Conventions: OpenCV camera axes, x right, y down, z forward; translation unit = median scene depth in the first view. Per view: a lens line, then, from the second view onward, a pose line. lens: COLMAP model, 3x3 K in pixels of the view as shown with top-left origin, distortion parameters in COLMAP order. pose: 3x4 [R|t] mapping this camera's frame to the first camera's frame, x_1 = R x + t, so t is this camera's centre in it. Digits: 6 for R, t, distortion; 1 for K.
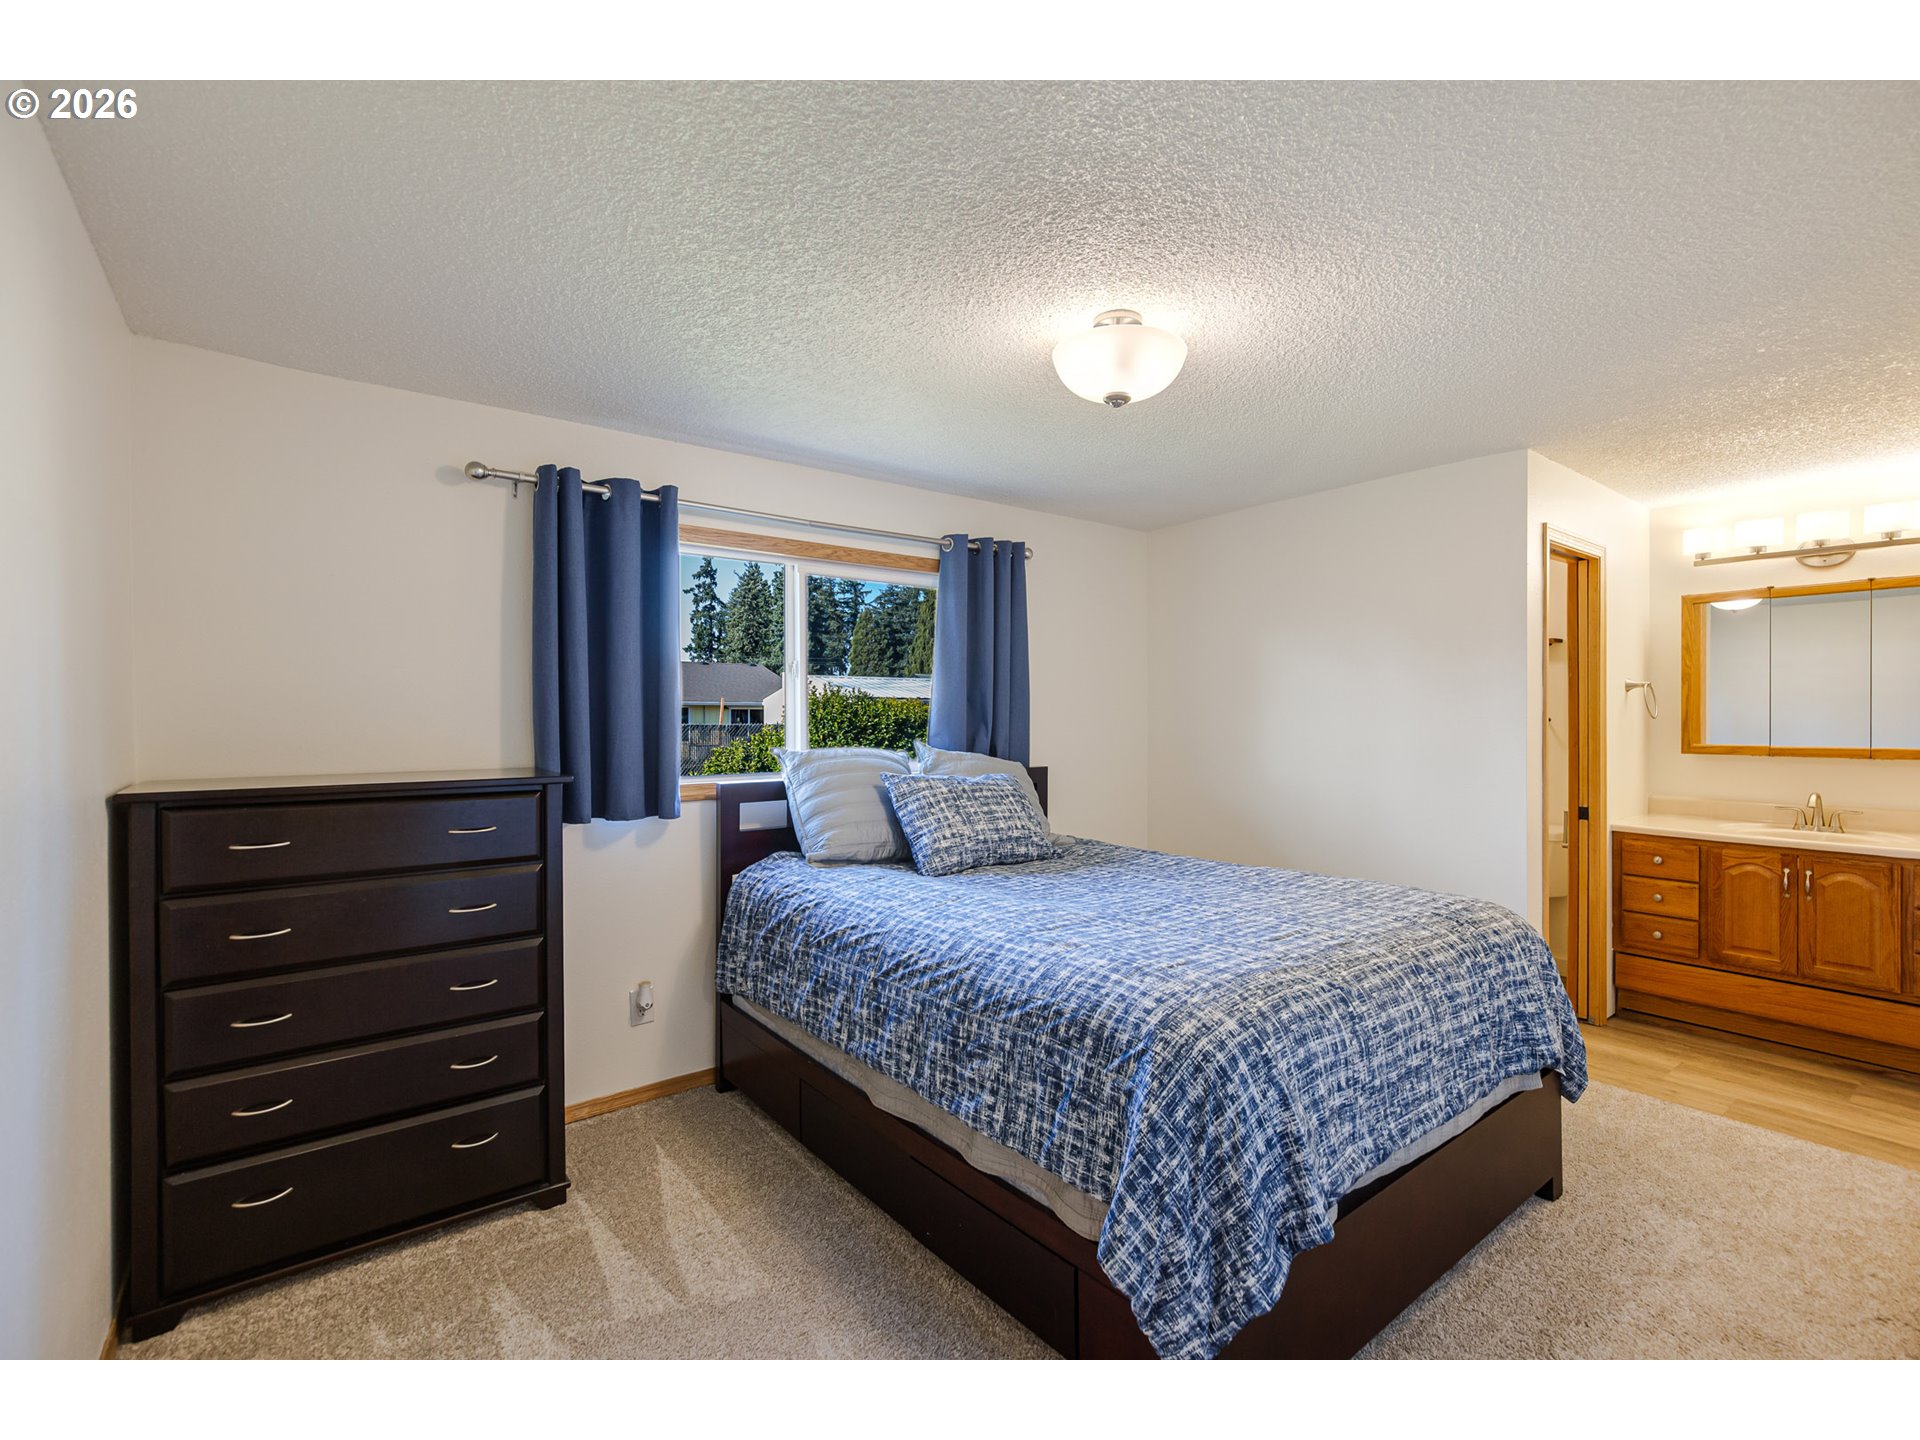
lens RADIAL K [[874.9, 0, 963.6], [0, 874.9, 723.7], [0, 0, 1]] dist [-0.002022, 0.000831]
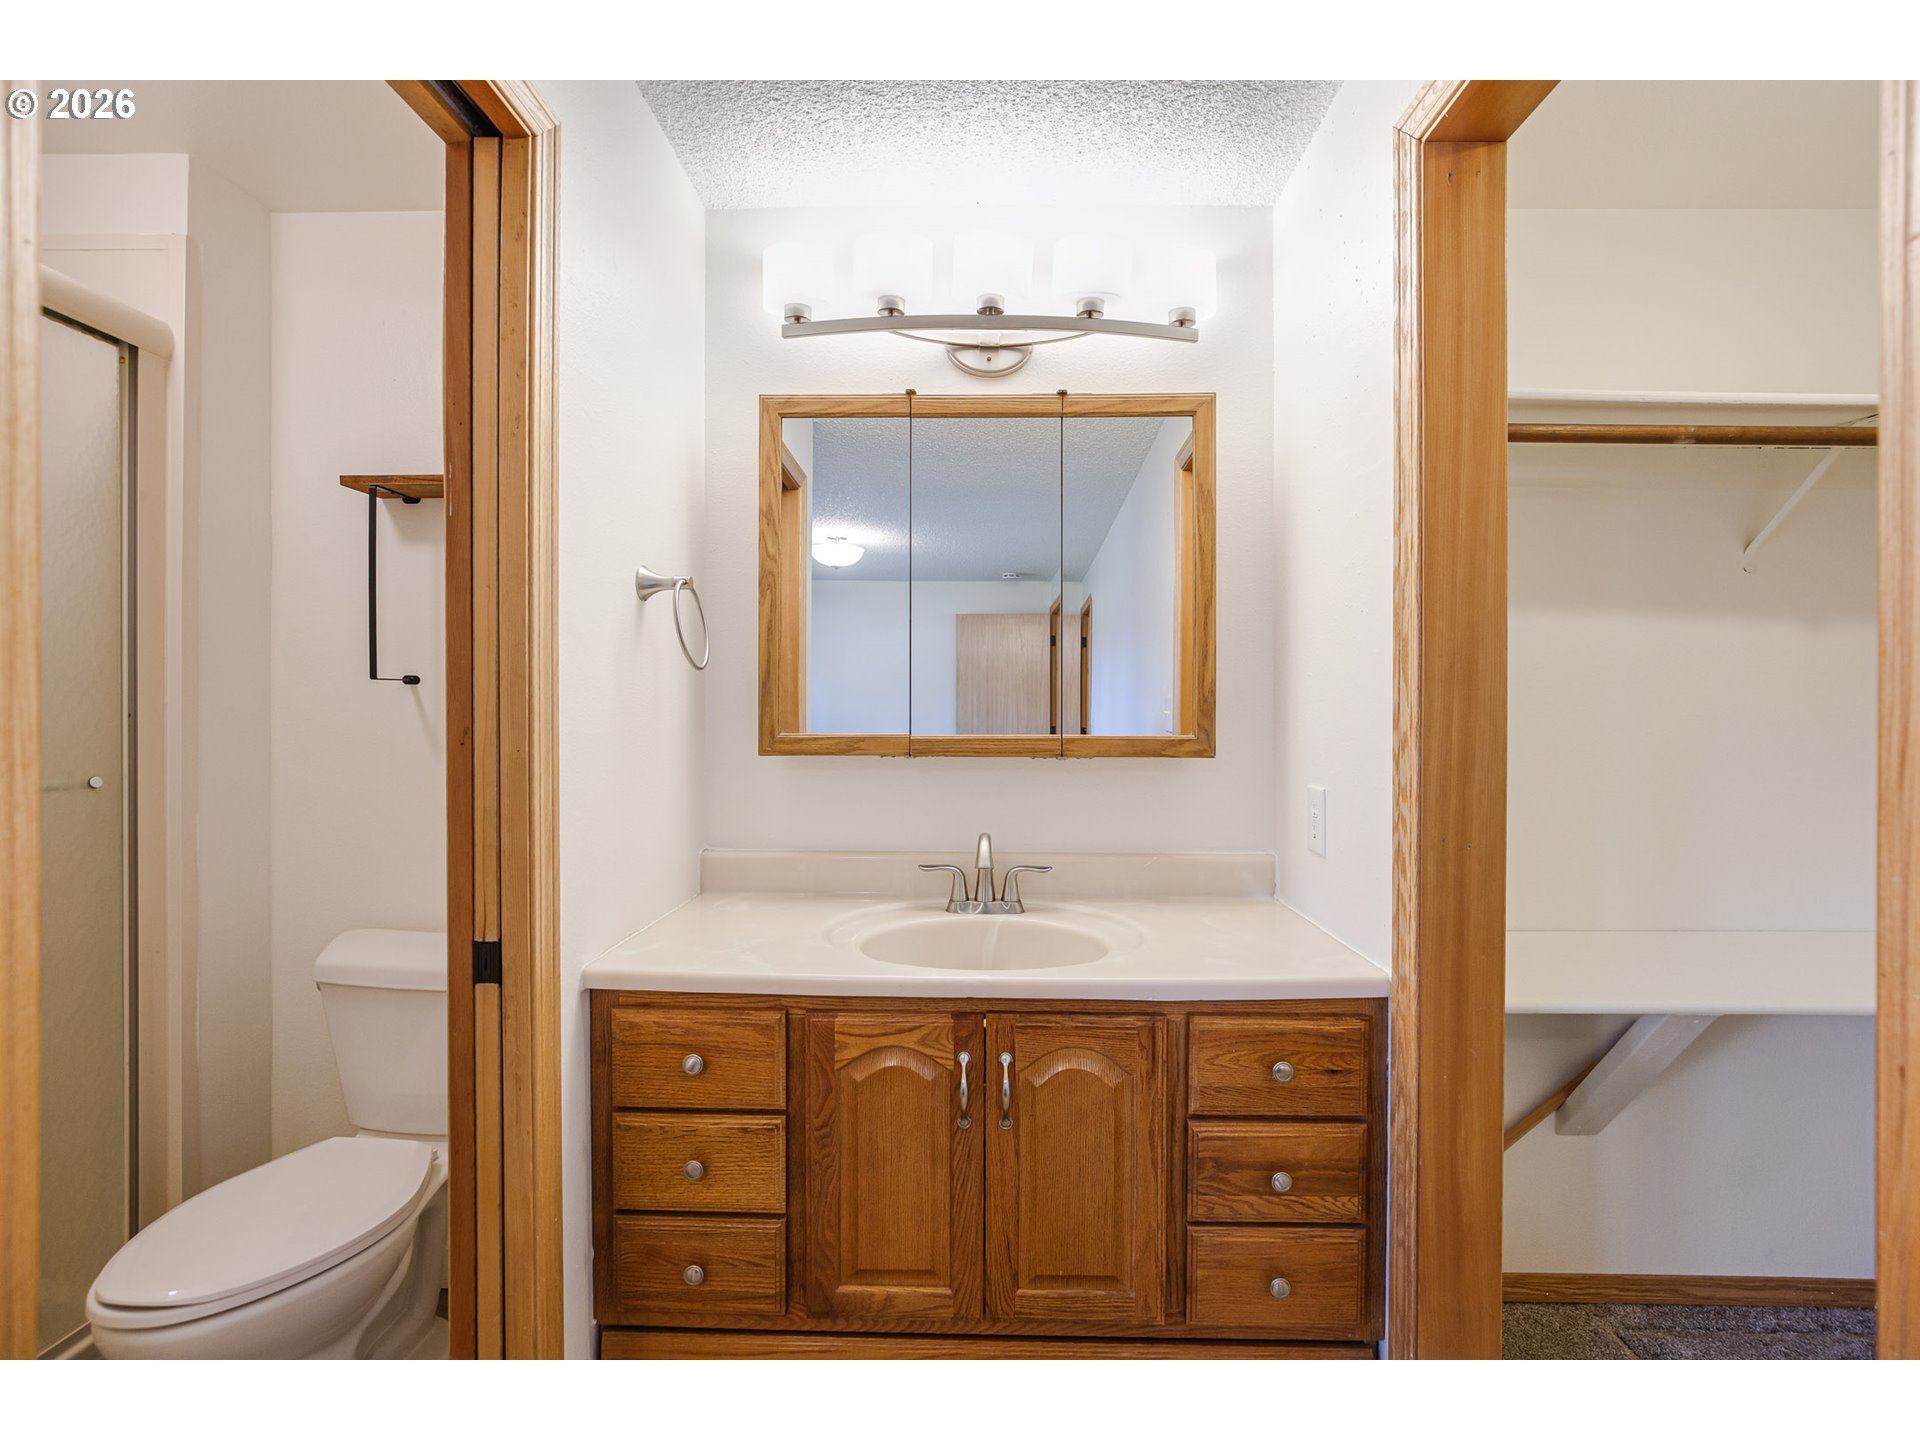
lens RADIAL K [[797.1, 0, 962.7], [0, 797.1, 718.9], [0, 0, 1]] dist [-0.001634, -0.000980]
pose [[0.630220, 0.004042, 0.776406, 0.642661], [0.003549, 0.999961, -0.008086, 0.021598], [-0.776408, 0.007852, 0.630181, 0.747659]]
